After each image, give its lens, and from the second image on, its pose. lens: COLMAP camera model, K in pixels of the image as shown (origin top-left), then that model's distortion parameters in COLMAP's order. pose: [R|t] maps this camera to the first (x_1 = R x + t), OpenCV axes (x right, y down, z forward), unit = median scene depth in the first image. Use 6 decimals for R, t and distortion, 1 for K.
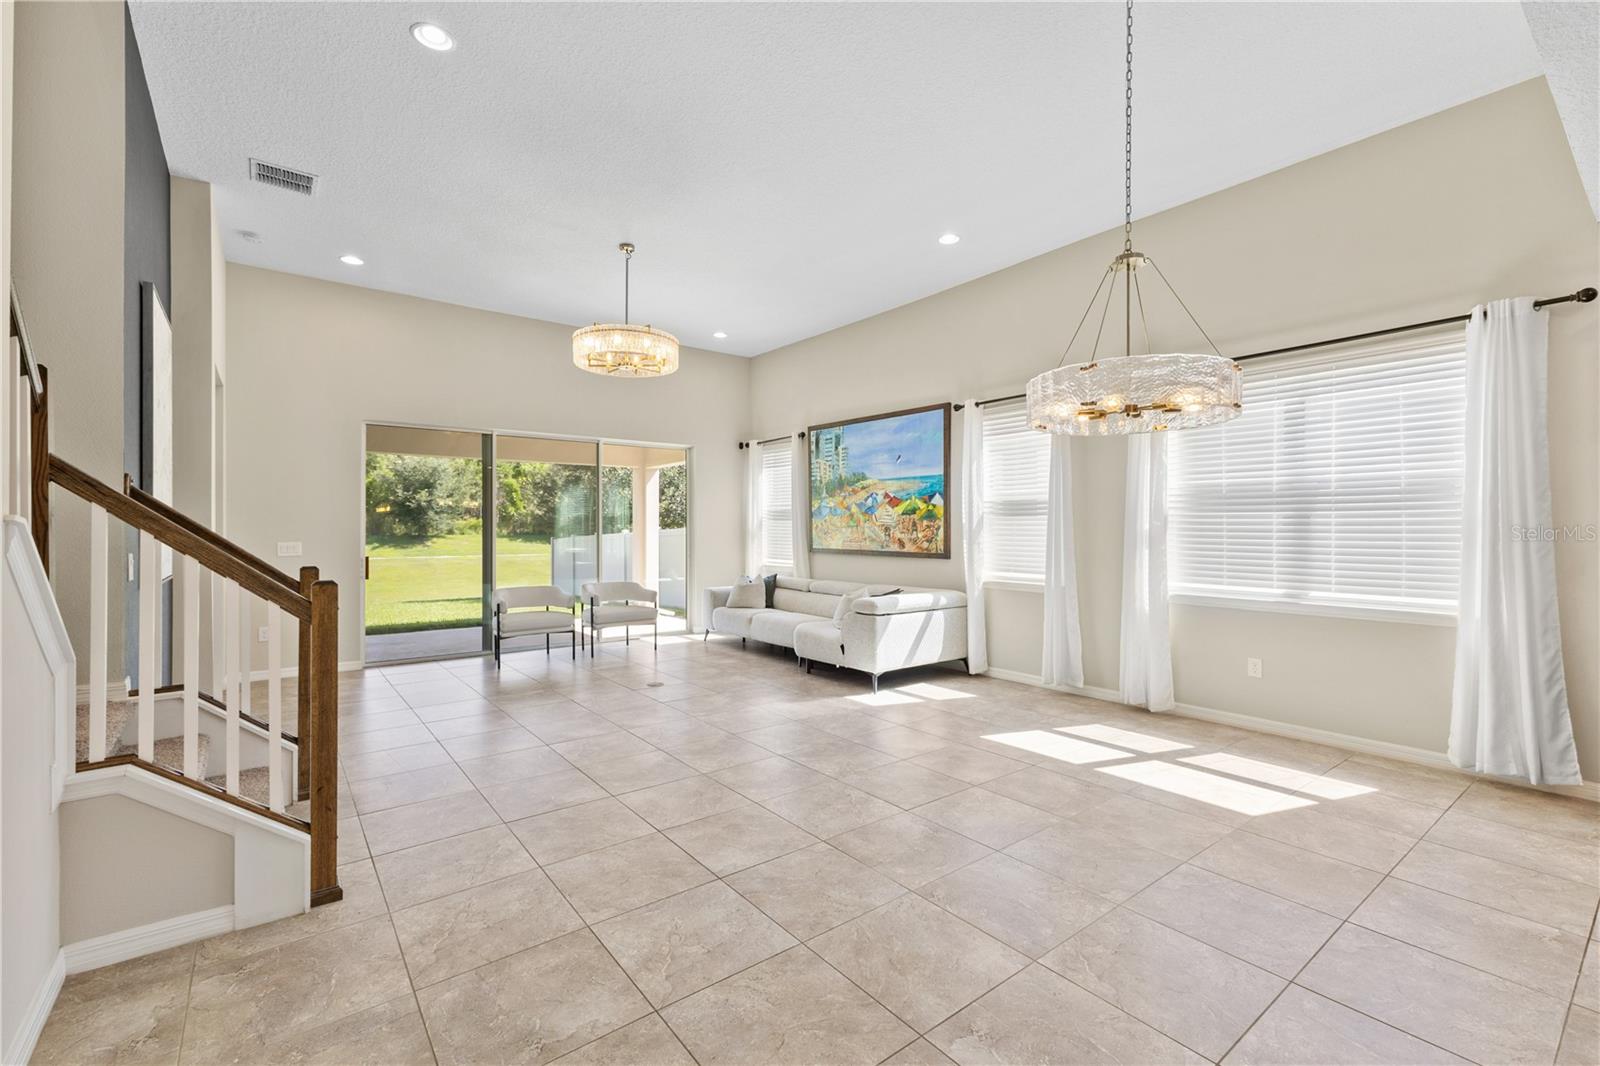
lens RADIAL K [[693.2, 0, 799.3], [0, 693.2, 525.8], [0, 0, 1]] dist [0.014145, -0.003631]
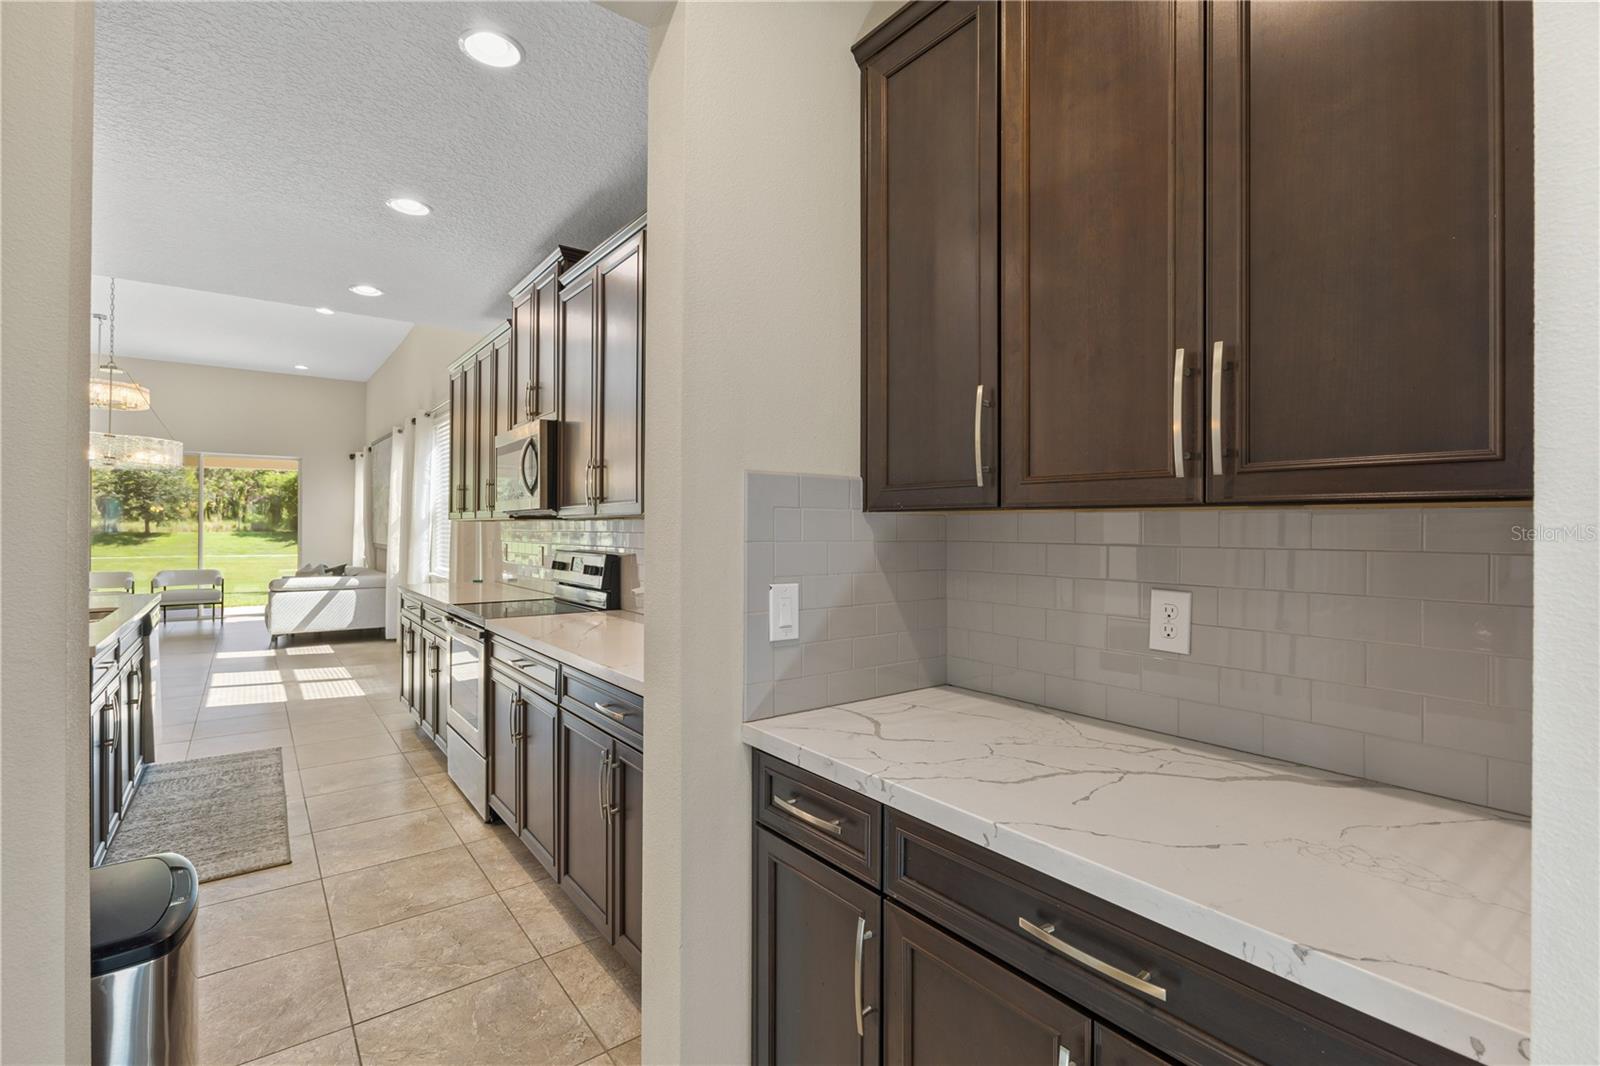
lens RADIAL K [[719.1, 0, 806.4], [0, 719.1, 523.4], [0, 0, 1]] dist [-0.009504, -0.001662]
pose [[0.999972, 0.001905, 0.007297, 1.014727], [-0.001906, 0.999998, 0.000173, -0.003990], [-0.007297, -0.000187, 0.999973, -0.349549]]
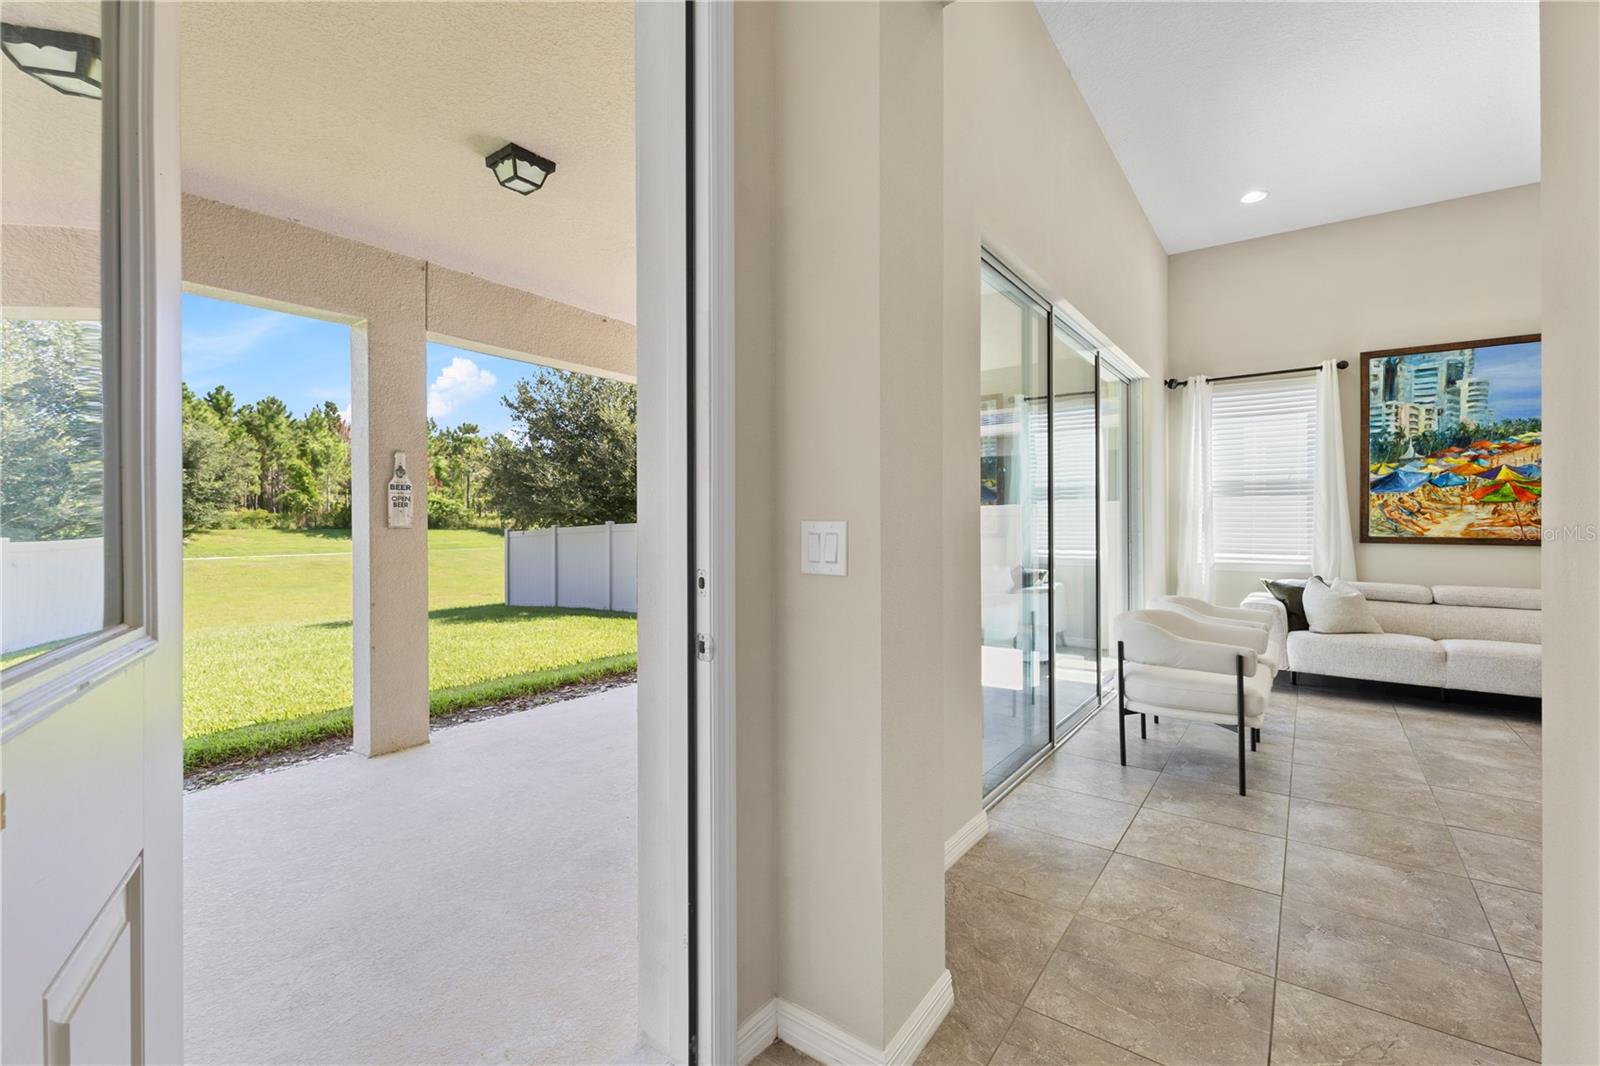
lens RADIAL K [[693.2, 0, 797.8], [0, 693.2, 521.4], [0, 0, 1]] dist [0.014145, -0.003631]
pose [[0.959768, 0.000289, 0.280793, -0.905869], [-0.000741, 0.999999, 0.001503, 0.022405], [-0.280793, -0.001651, 0.959767, 0.676743]]
